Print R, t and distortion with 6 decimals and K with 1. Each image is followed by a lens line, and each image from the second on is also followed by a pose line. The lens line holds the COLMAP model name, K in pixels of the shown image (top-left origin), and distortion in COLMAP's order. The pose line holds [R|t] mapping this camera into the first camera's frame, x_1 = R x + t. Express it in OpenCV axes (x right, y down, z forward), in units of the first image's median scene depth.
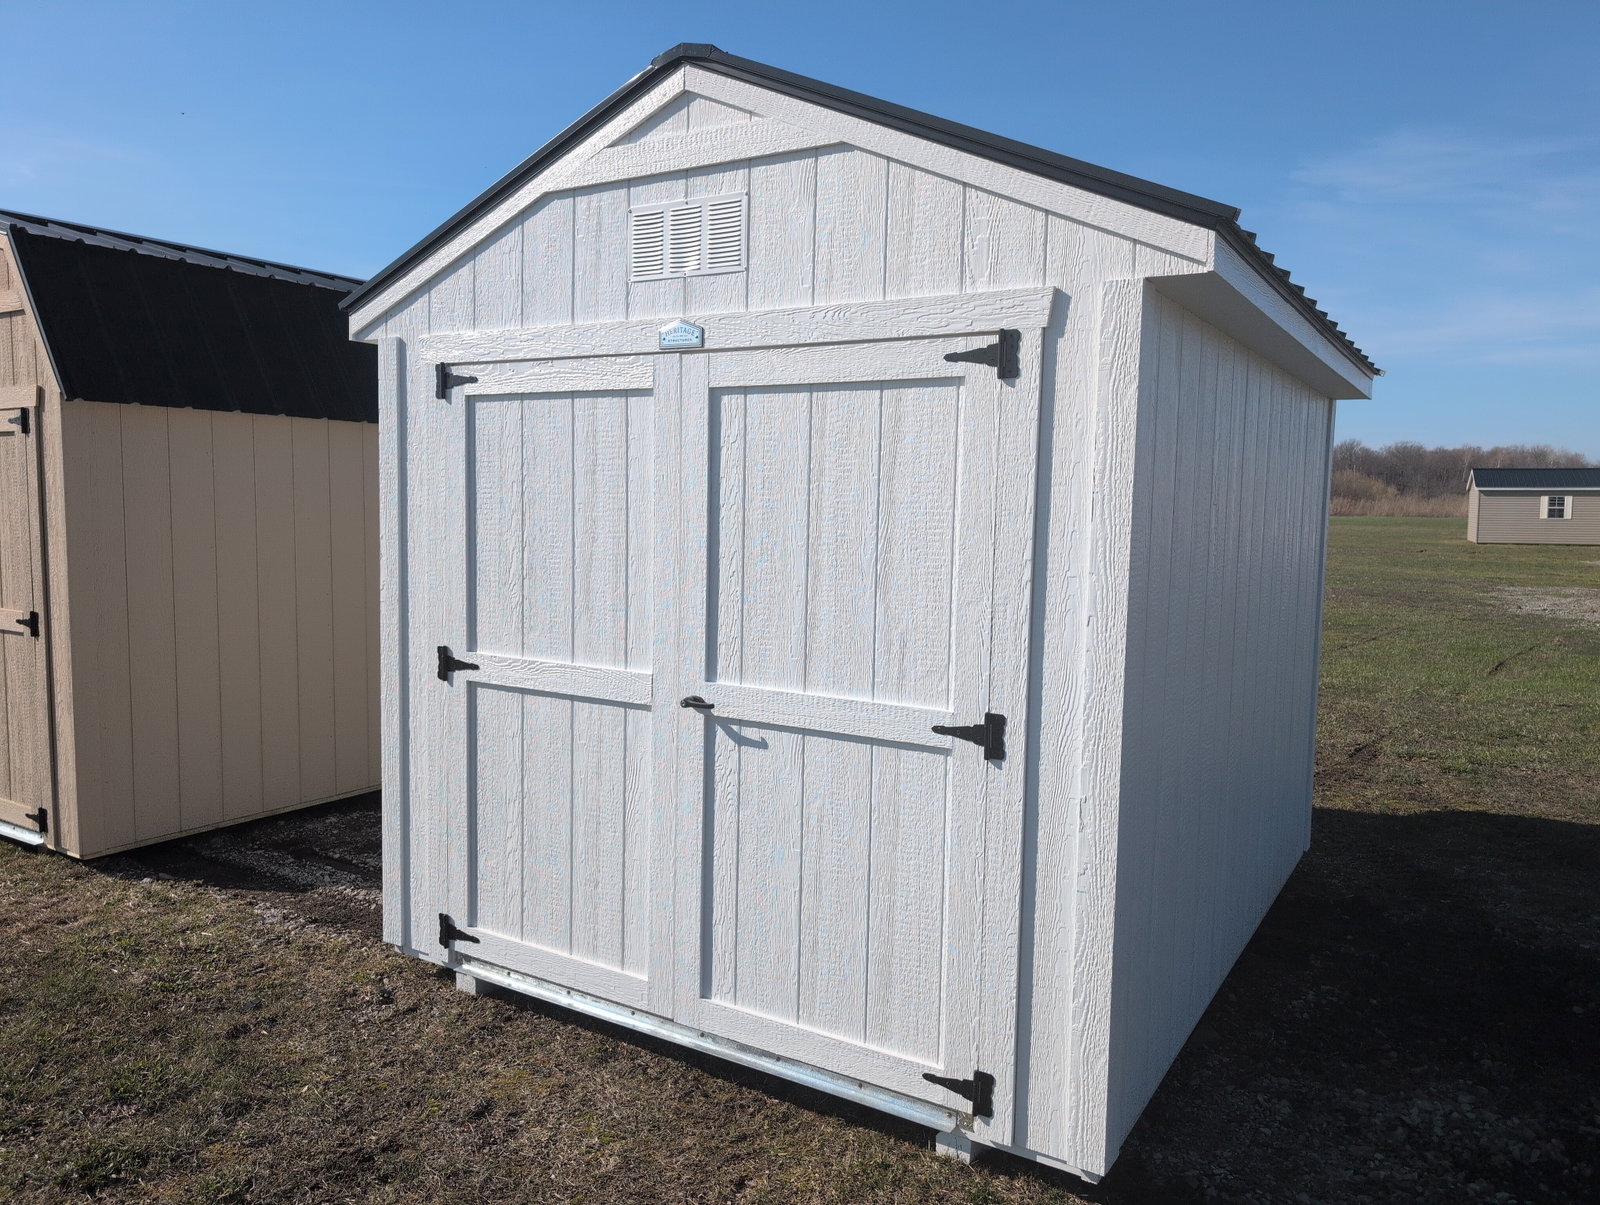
lens RADIAL K [[1147.5, 0, 800.0], [0, 1147.5, 602.5], [0, 0, 1]] dist [0.006492, 0.000837]
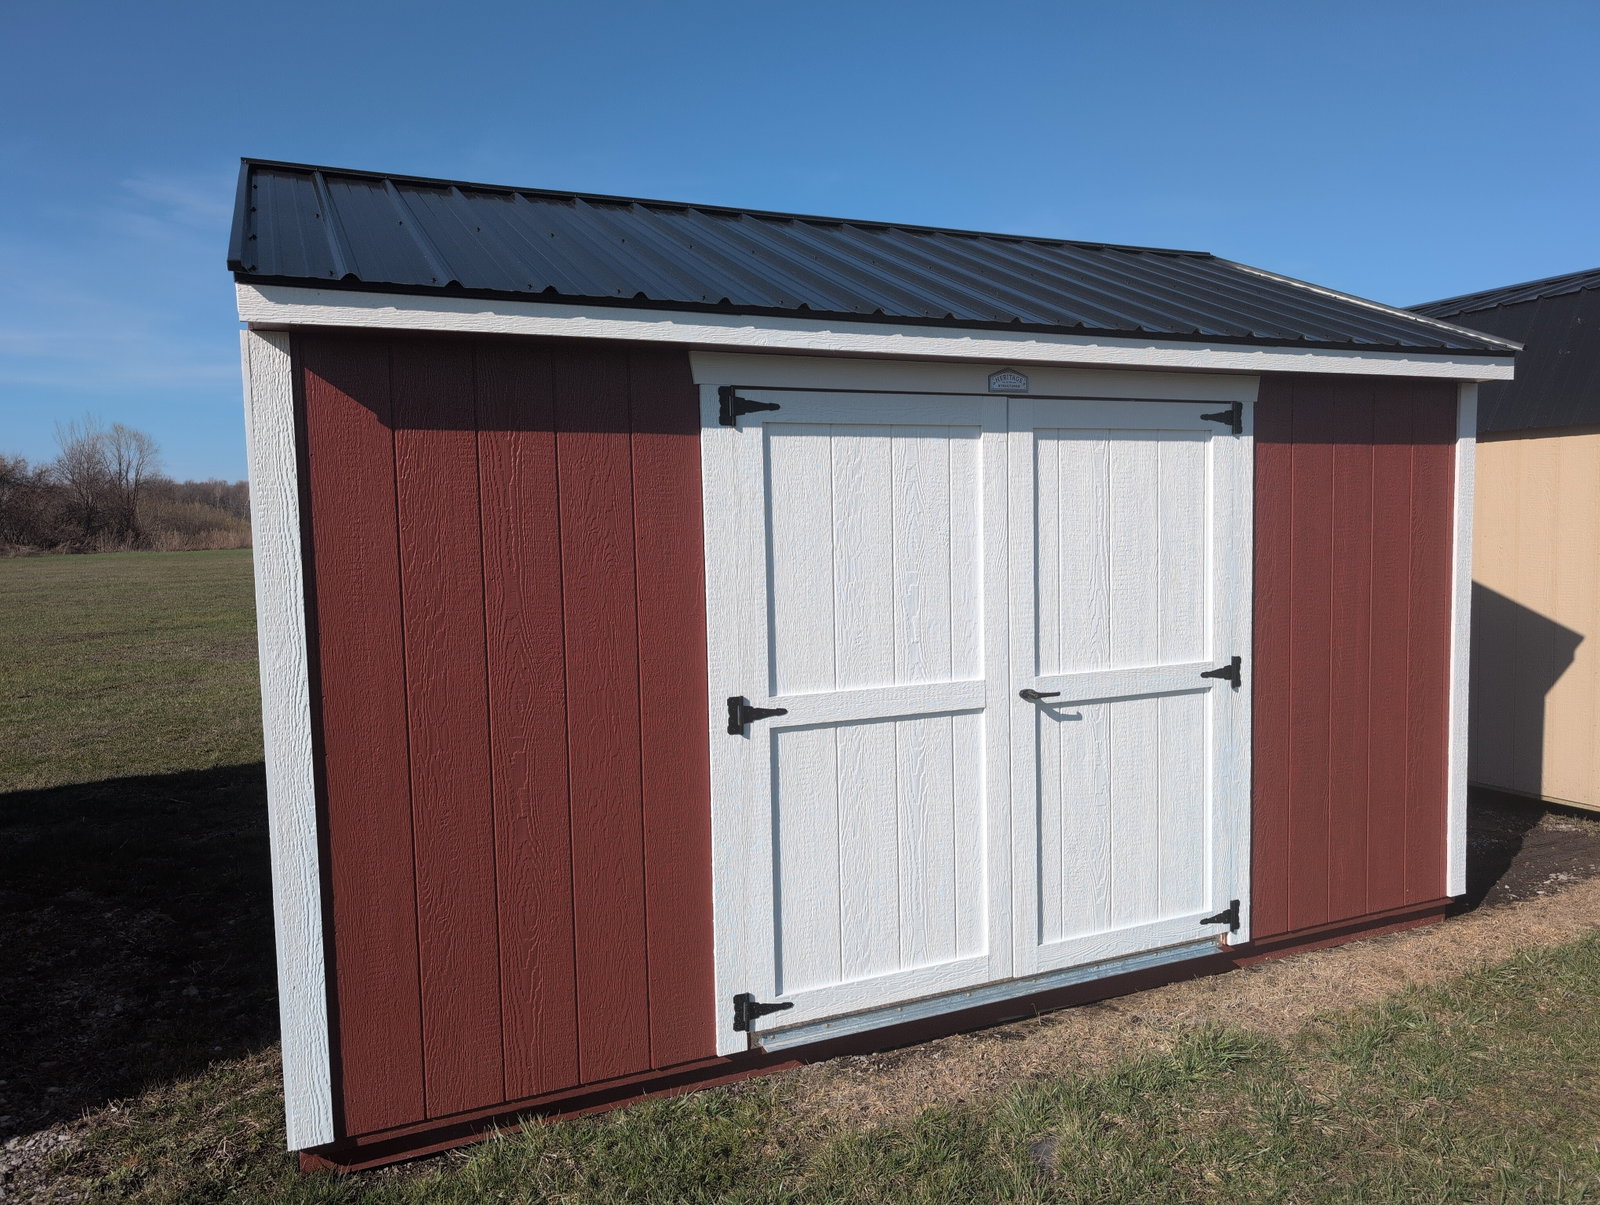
lens RADIAL K [[1147.5, 0, 800.0], [0, 1147.5, 602.5], [0, 0, 1]] dist [0.006492, 0.000837]
pose [[0.573776, -0.087388, 0.814336, -1.175816], [0.103479, 0.994058, 0.033765, -0.070584], [-0.812449, 0.064893, 0.579410, 0.506145]]
